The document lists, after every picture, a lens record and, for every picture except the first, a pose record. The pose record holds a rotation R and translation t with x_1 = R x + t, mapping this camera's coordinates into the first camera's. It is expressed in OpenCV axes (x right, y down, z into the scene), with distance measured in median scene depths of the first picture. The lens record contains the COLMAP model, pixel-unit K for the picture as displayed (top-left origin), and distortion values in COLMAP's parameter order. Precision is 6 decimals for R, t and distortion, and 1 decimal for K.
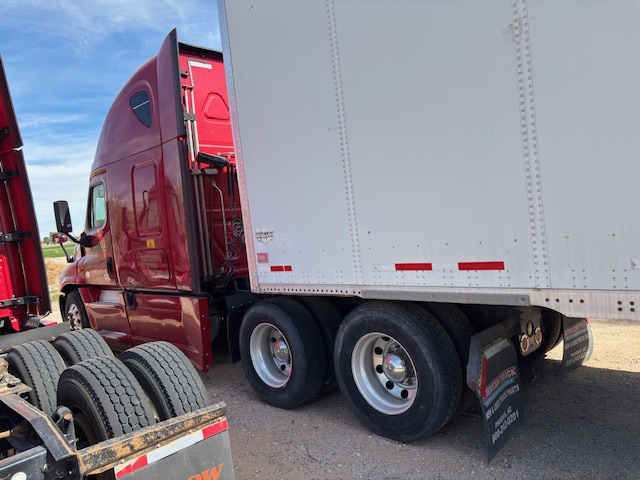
lens RADIAL K [[488.0, 0, 315.3], [0, 488.0, 242.5], [0, 0, 1]] dist [0.061972, -0.062849]
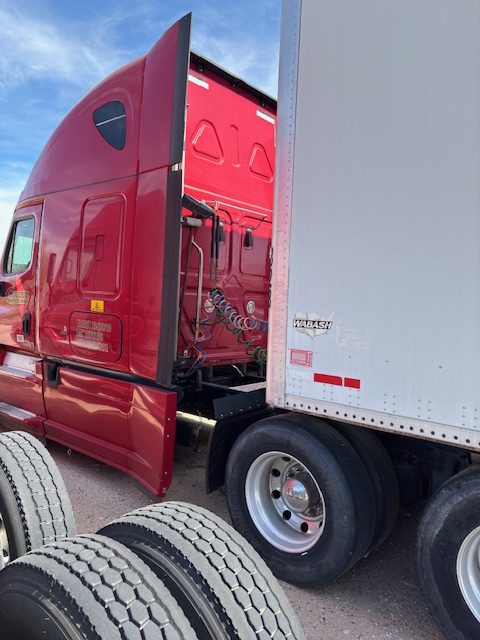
lens RADIAL K [[488.0, 0, 235.2], [0, 488.0, 319.1], [0, 0, 1]] dist [0.061972, -0.062849]
pose [[0.987988, 0.142438, 0.059926, -0.174494], [-0.142267, 0.989803, -0.007133, -0.001977], [-0.060331, -0.001478, 0.998177, 0.250935]]
